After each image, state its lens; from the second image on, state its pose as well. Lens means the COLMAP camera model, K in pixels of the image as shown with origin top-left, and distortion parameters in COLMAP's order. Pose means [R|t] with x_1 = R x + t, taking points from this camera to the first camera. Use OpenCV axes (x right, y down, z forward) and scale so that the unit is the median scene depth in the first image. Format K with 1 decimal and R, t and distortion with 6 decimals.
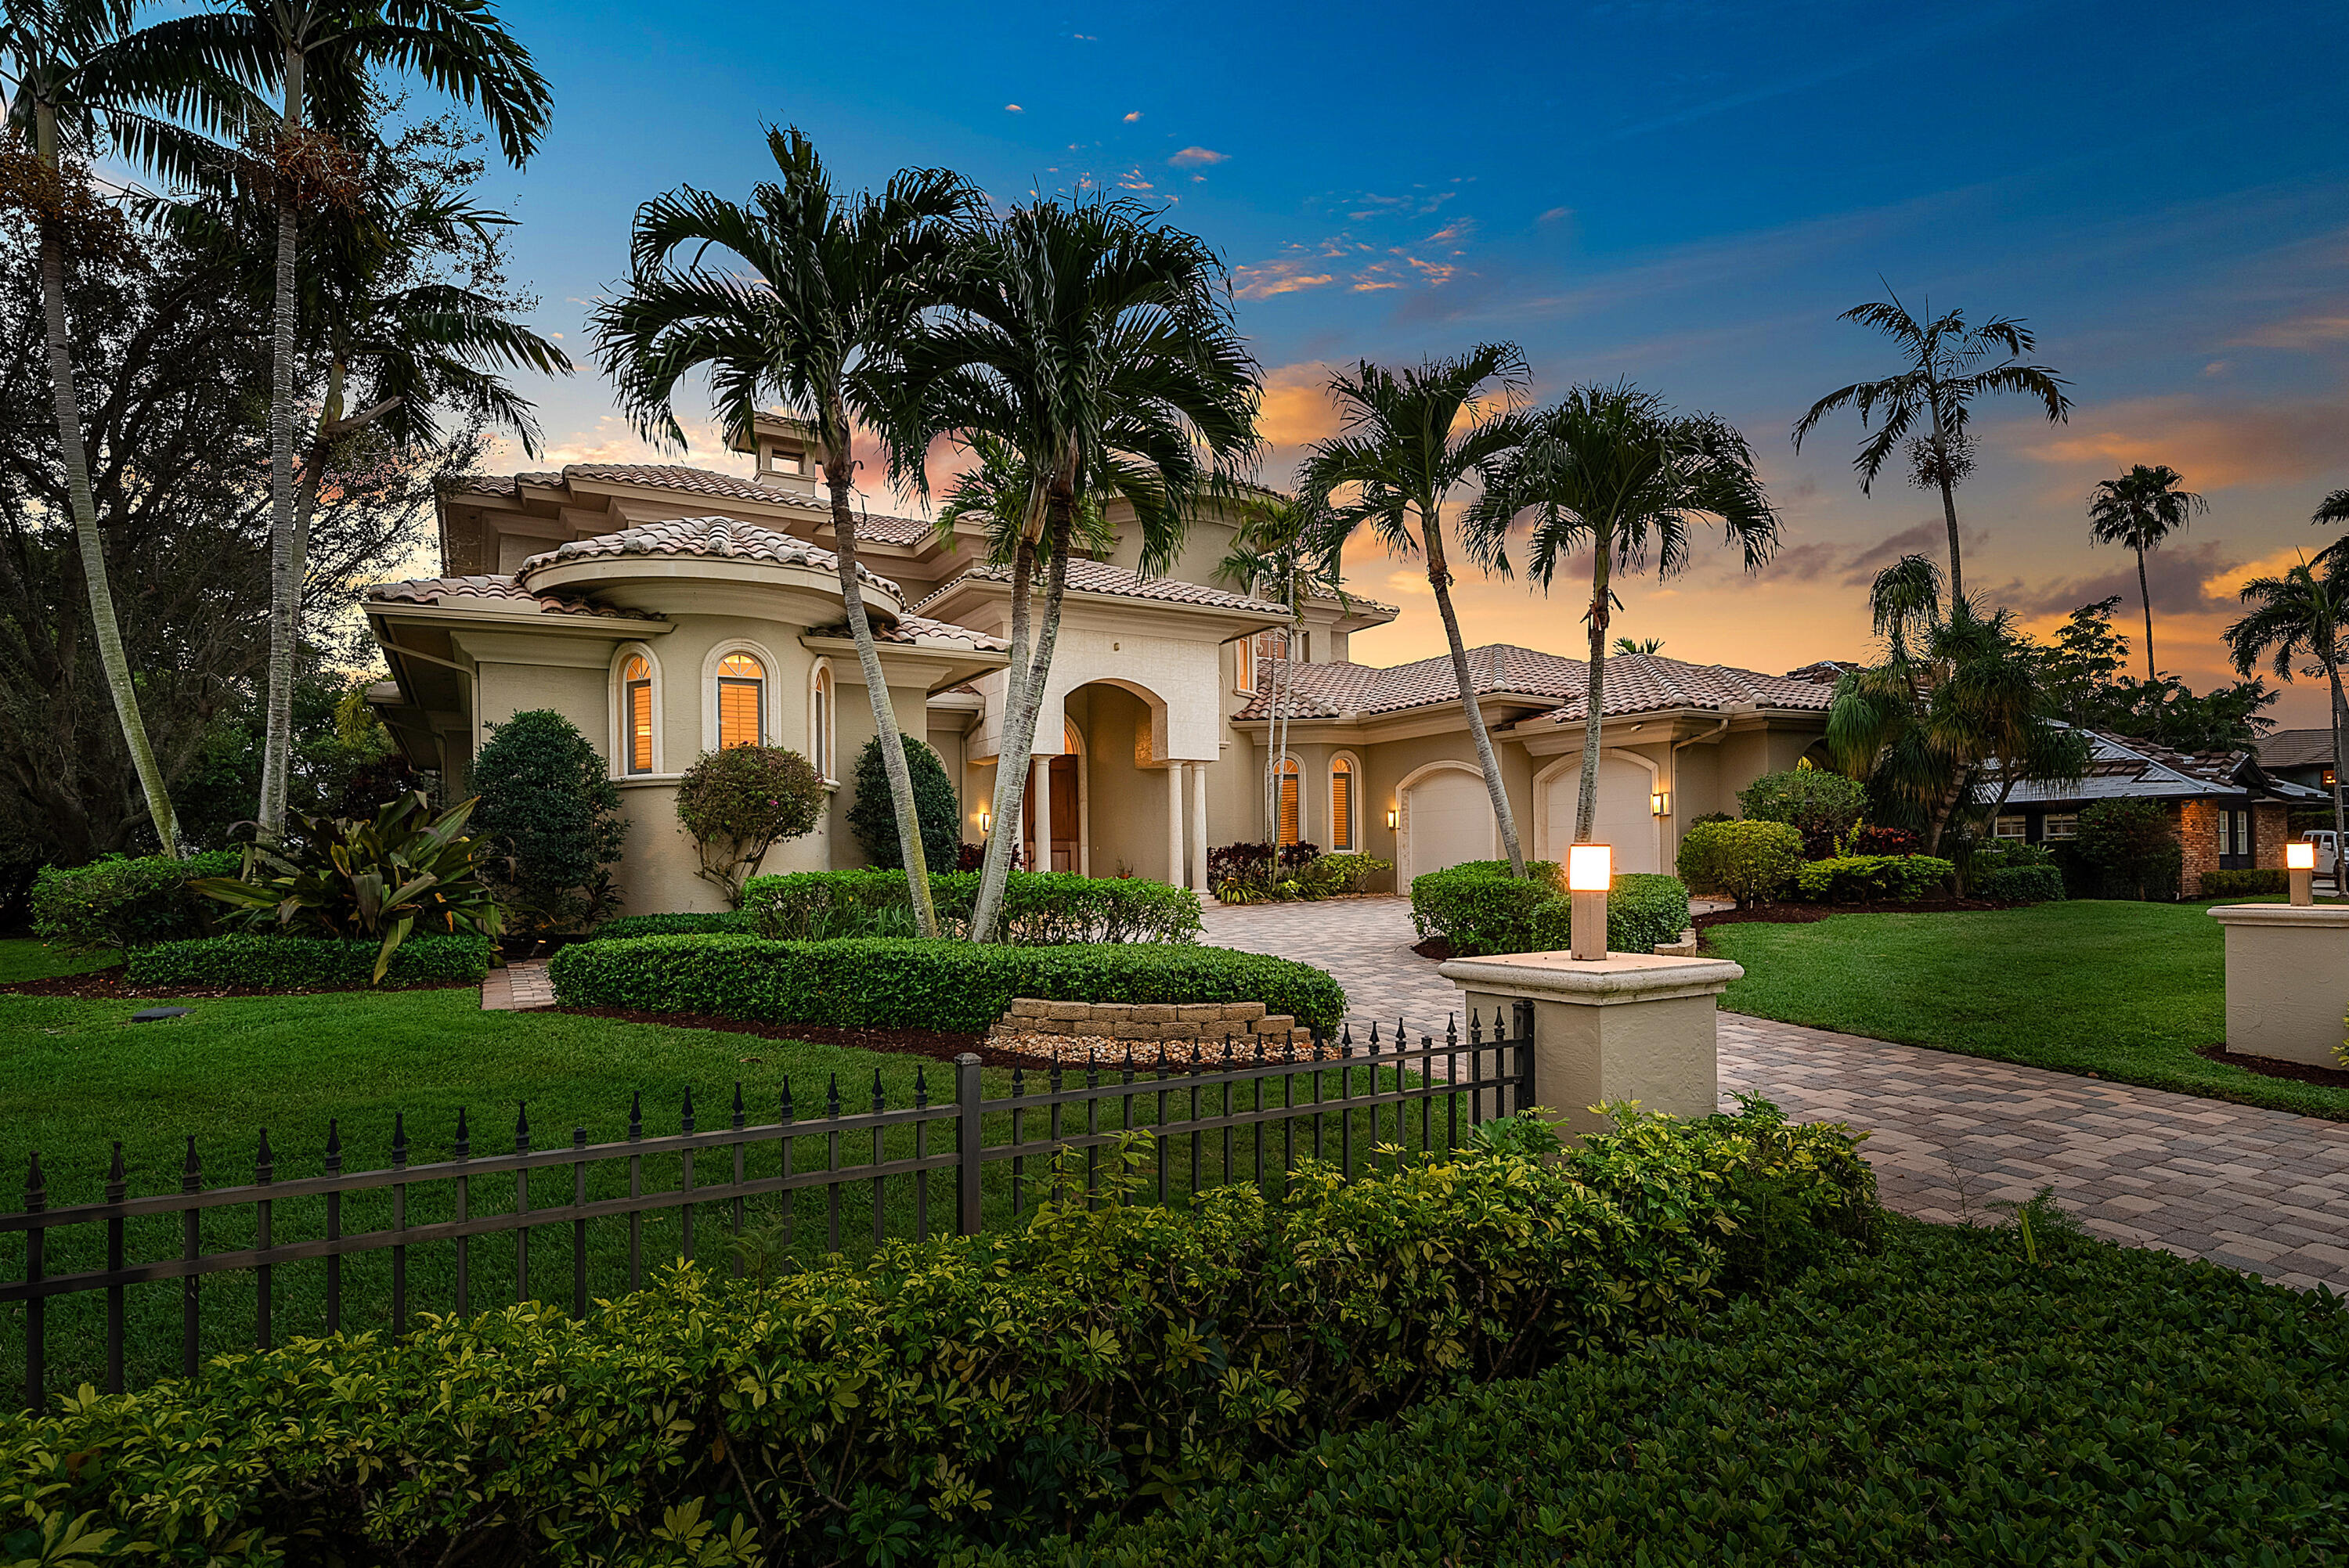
lens RADIAL K [[1147.2, 0, 1156.3], [0, 1147.2, 849.7], [0, 0, 1]] dist [-0.000183, -0.001949]
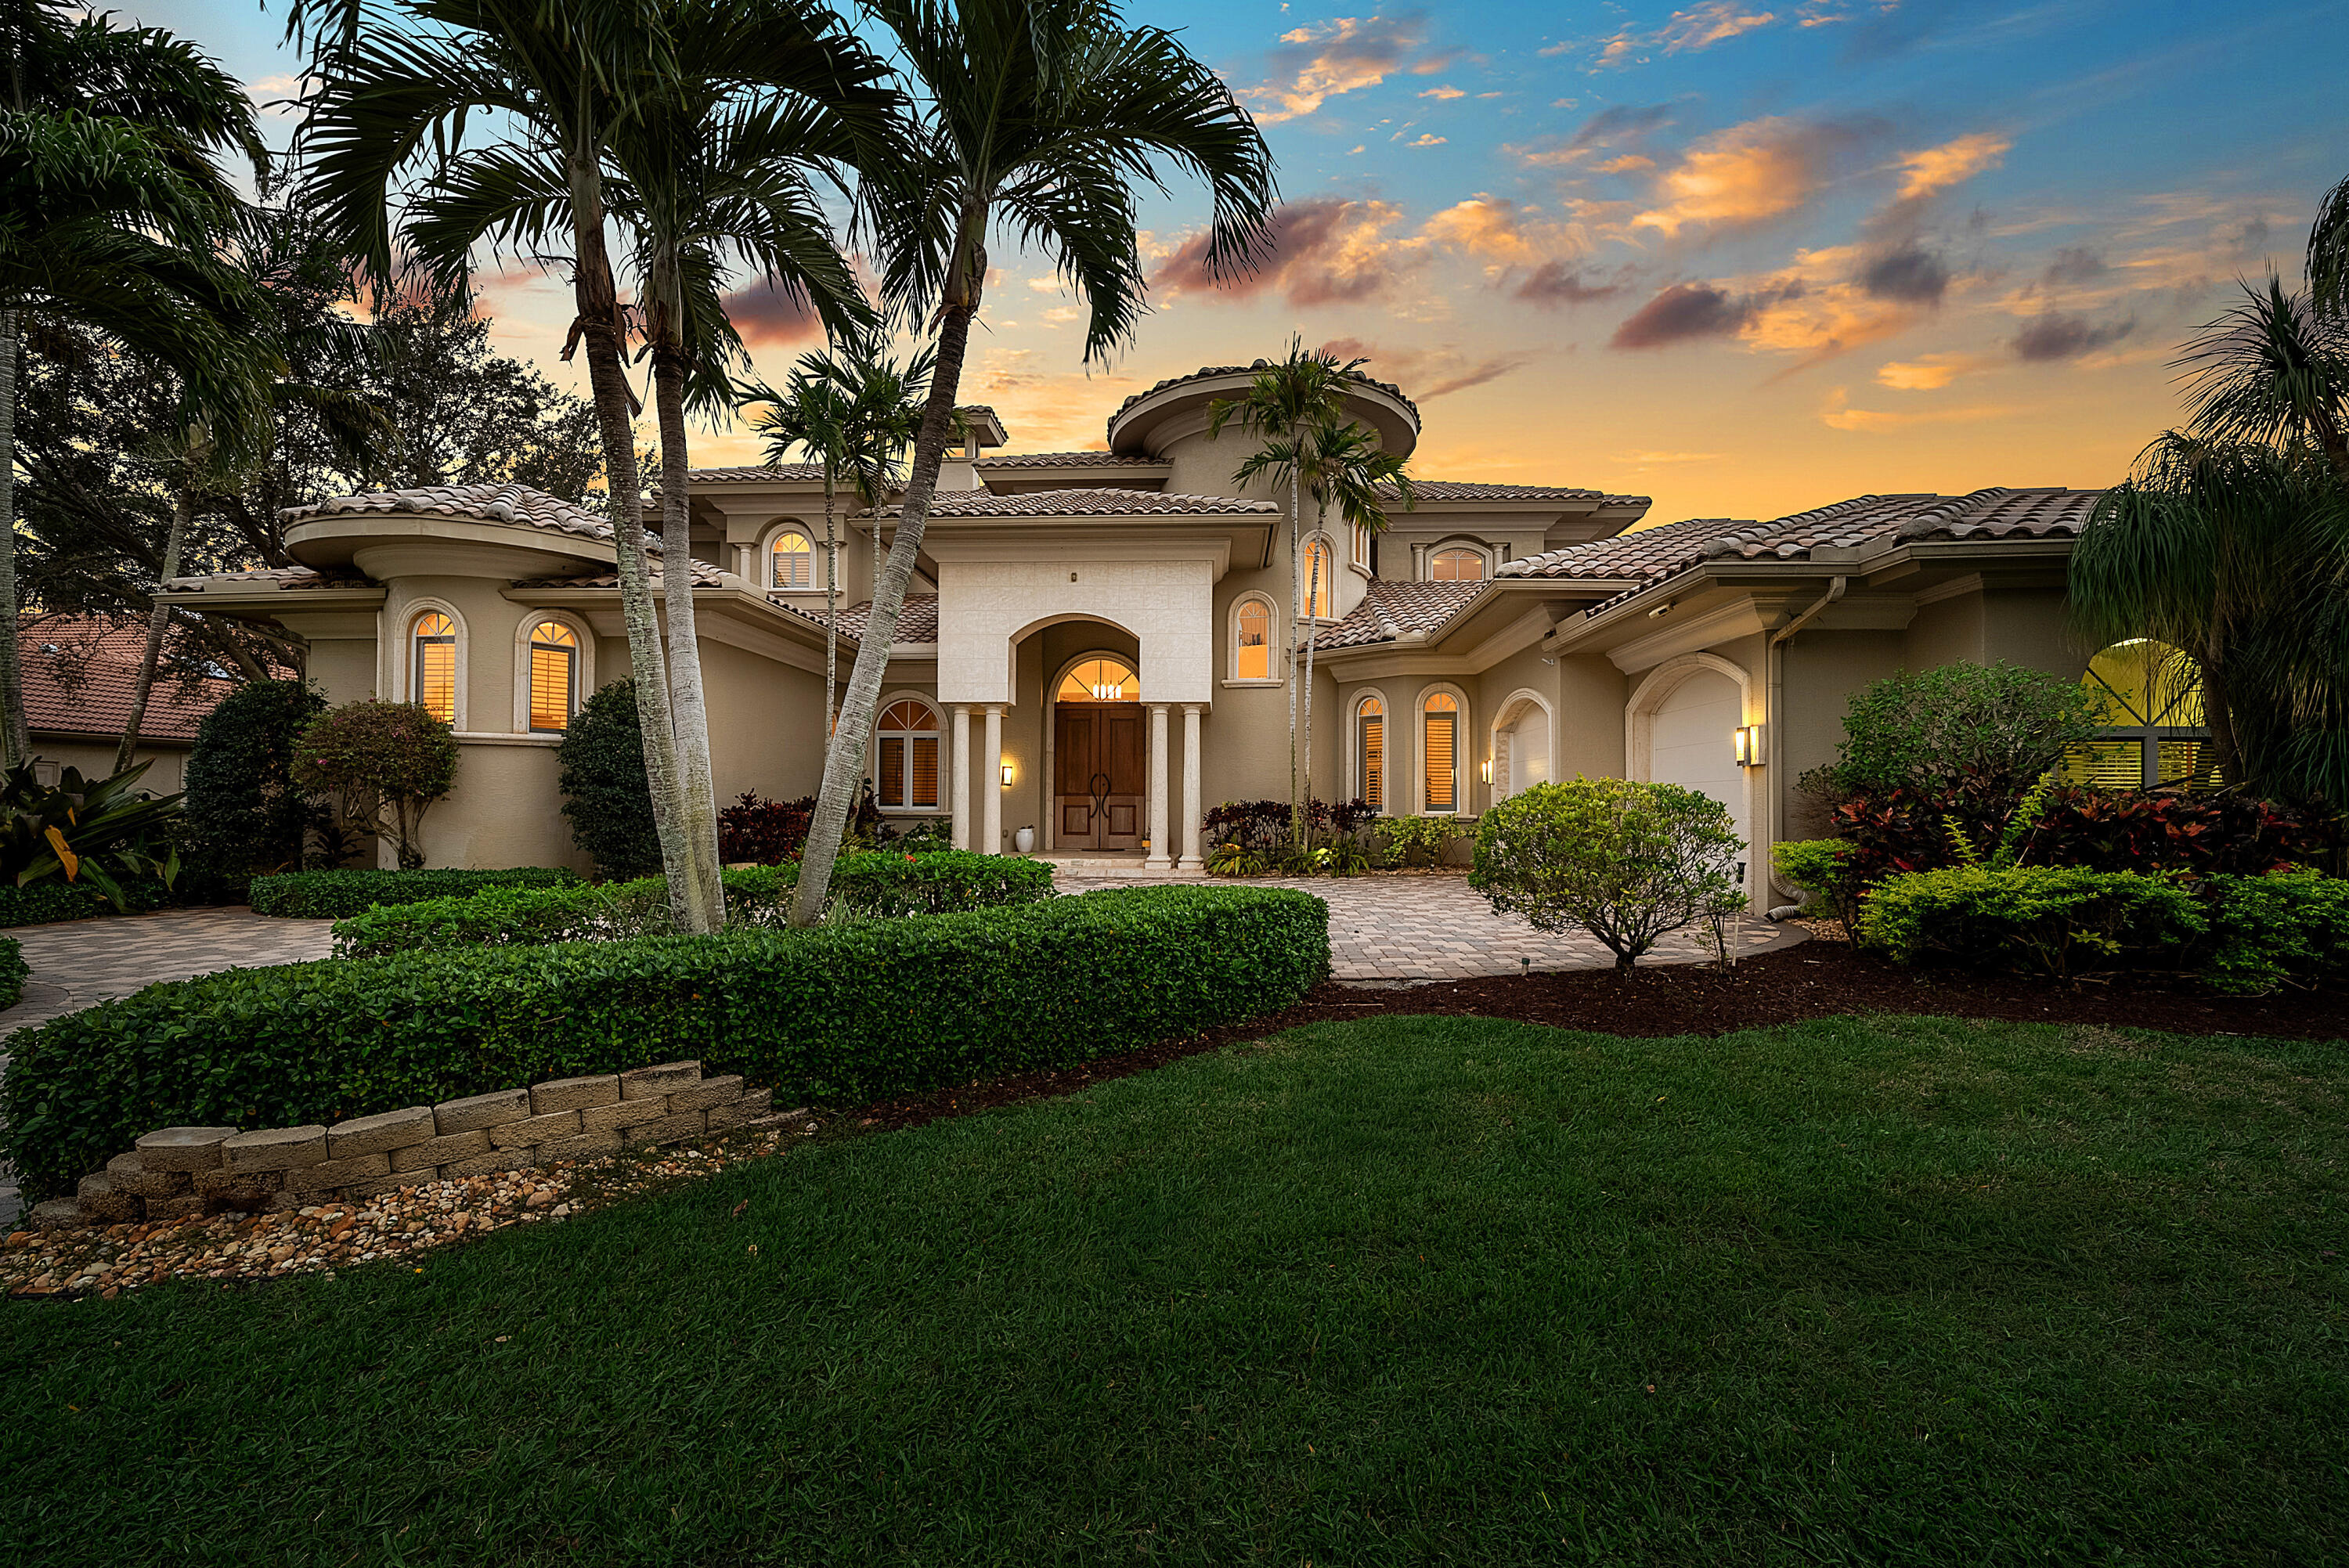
lens RADIAL K [[937.2, 0, 1166.2], [0, 937.2, 788.2], [0, 0, 1]] dist [0.000230, -0.000646]
pose [[0.844887, 0.007495, -0.534892, 0.459867], [-0.009946, 0.999949, -0.001697, -0.016125], [0.534852, 0.006754, 0.844919, 0.482570]]
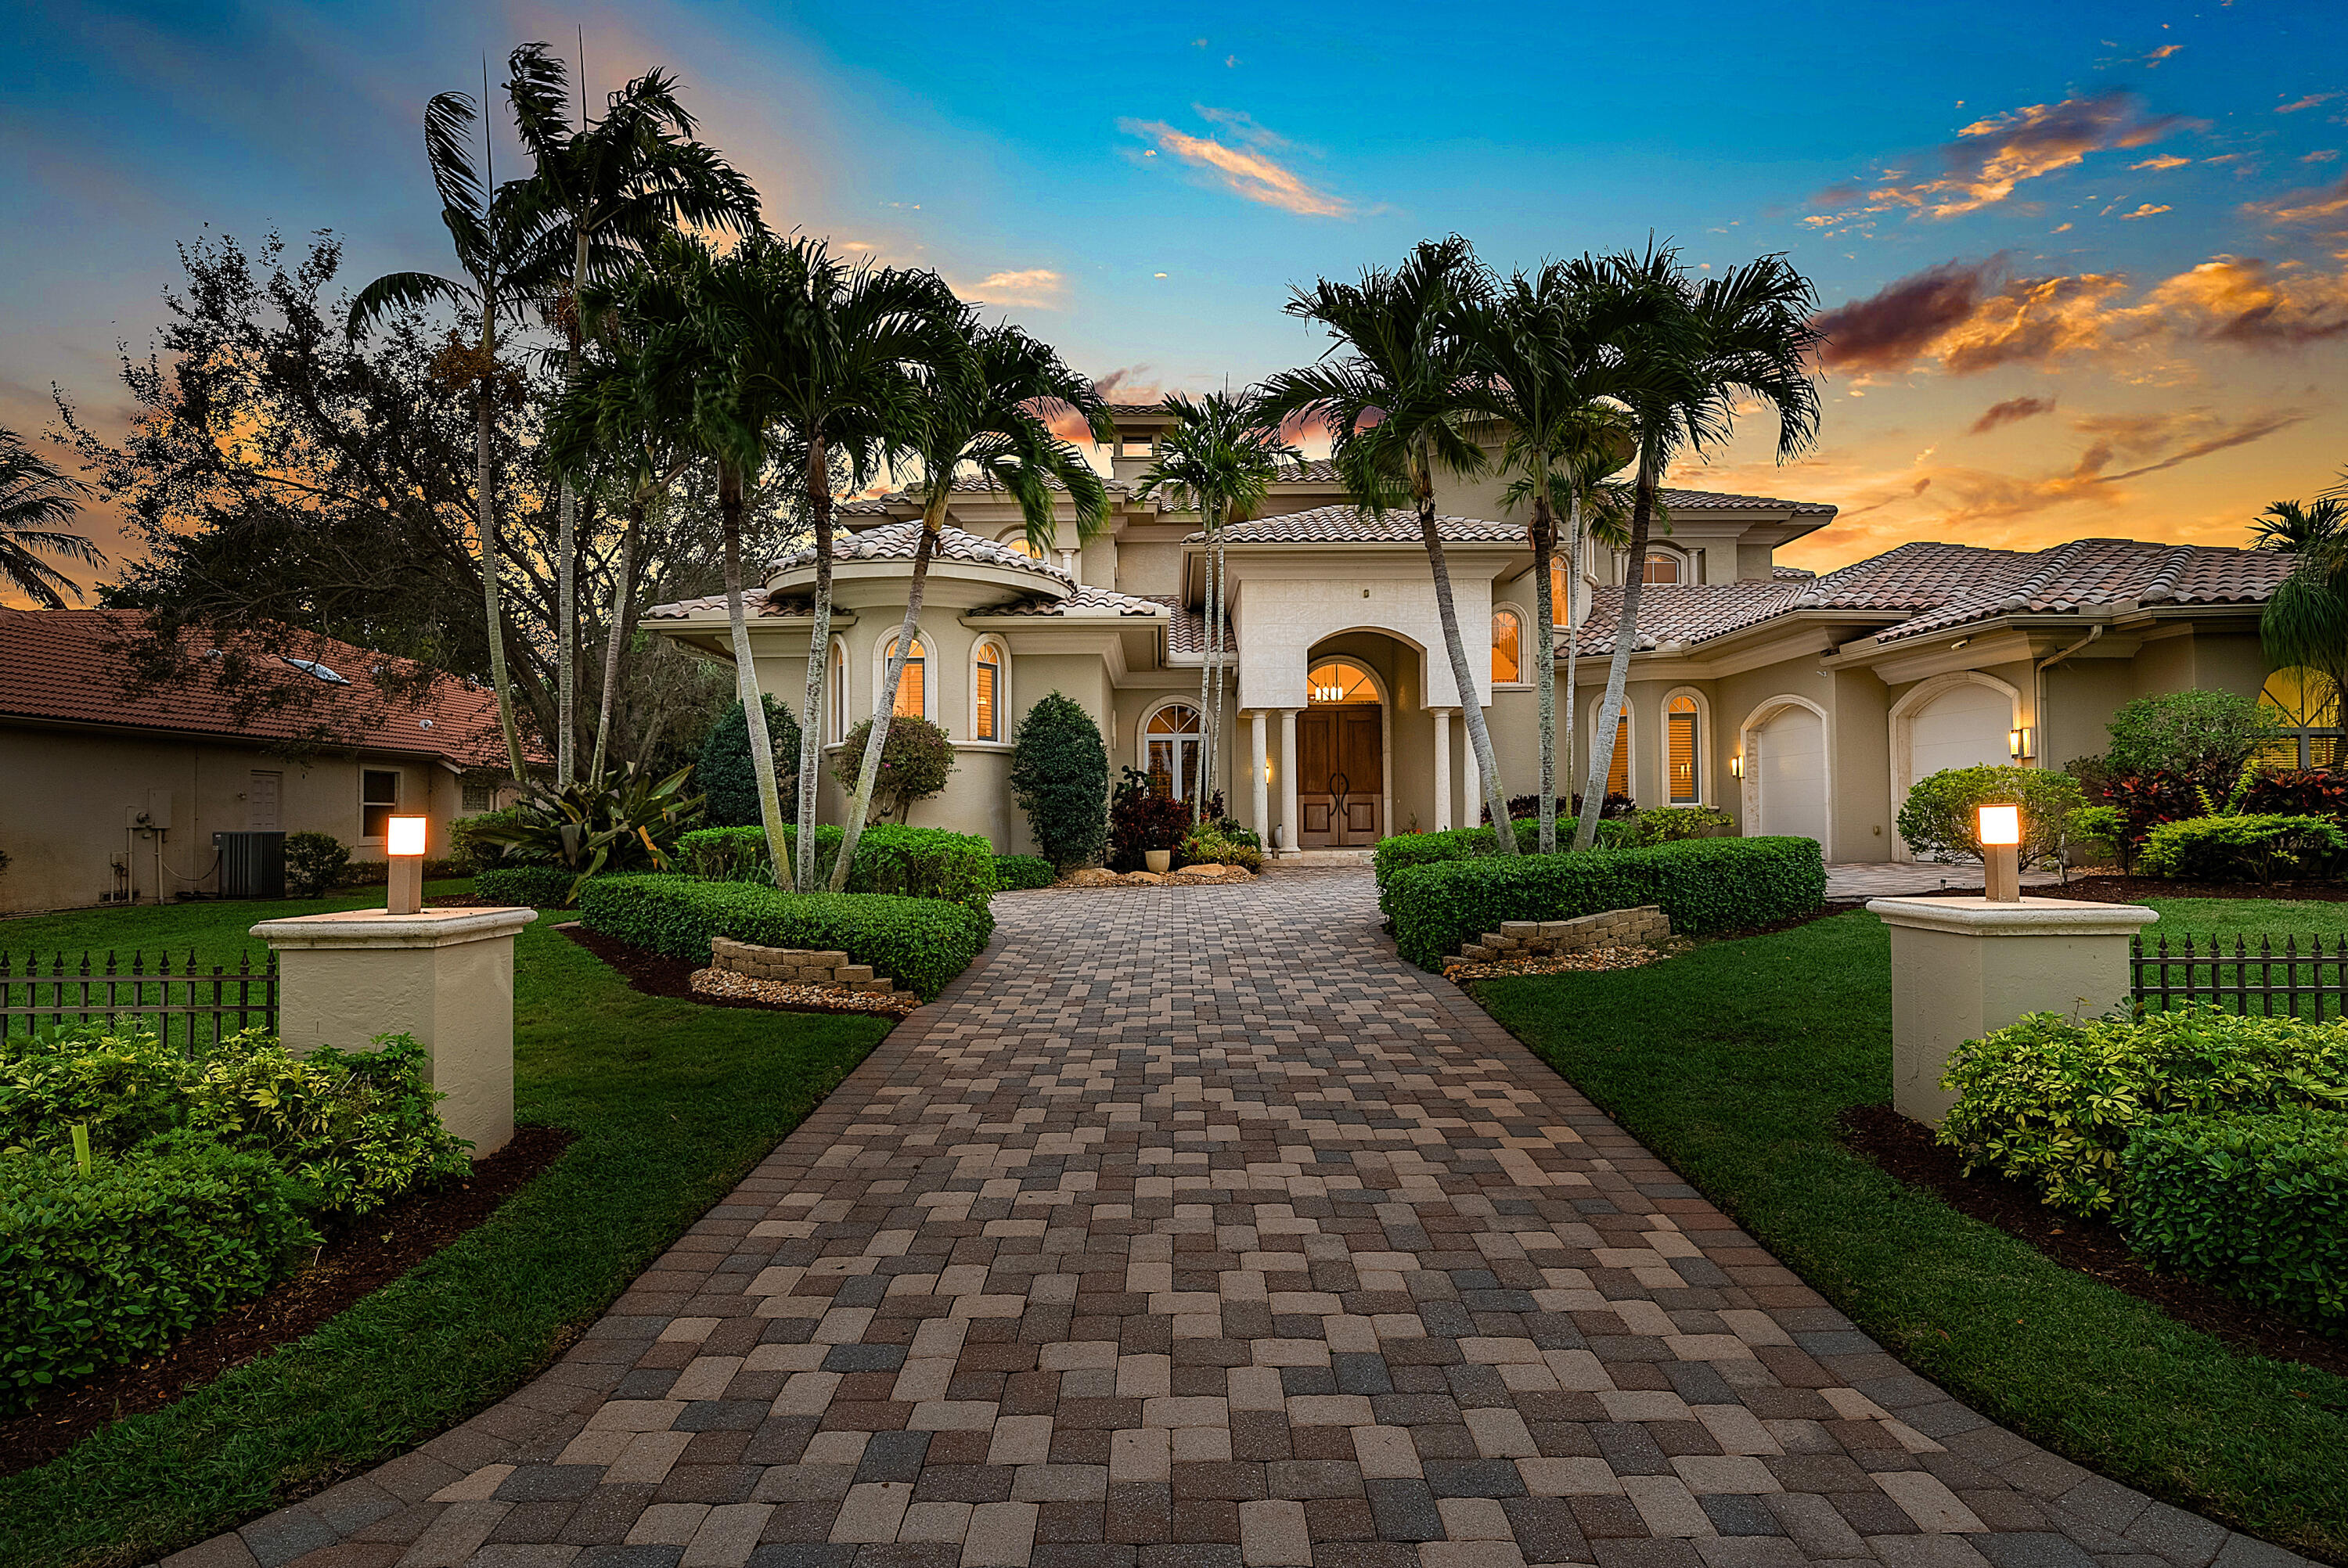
lens RADIAL K [[1170.7, 0, 1181.1], [0, 1170.7, 786.9], [0, 0, 1]] dist [0.004199, -0.001546]
pose [[0.876481, -0.006106, -0.481398, 0.338875], [0.001312, 0.999946, -0.010295, -0.004266], [0.481435, 0.008392, 0.876441, 0.067318]]
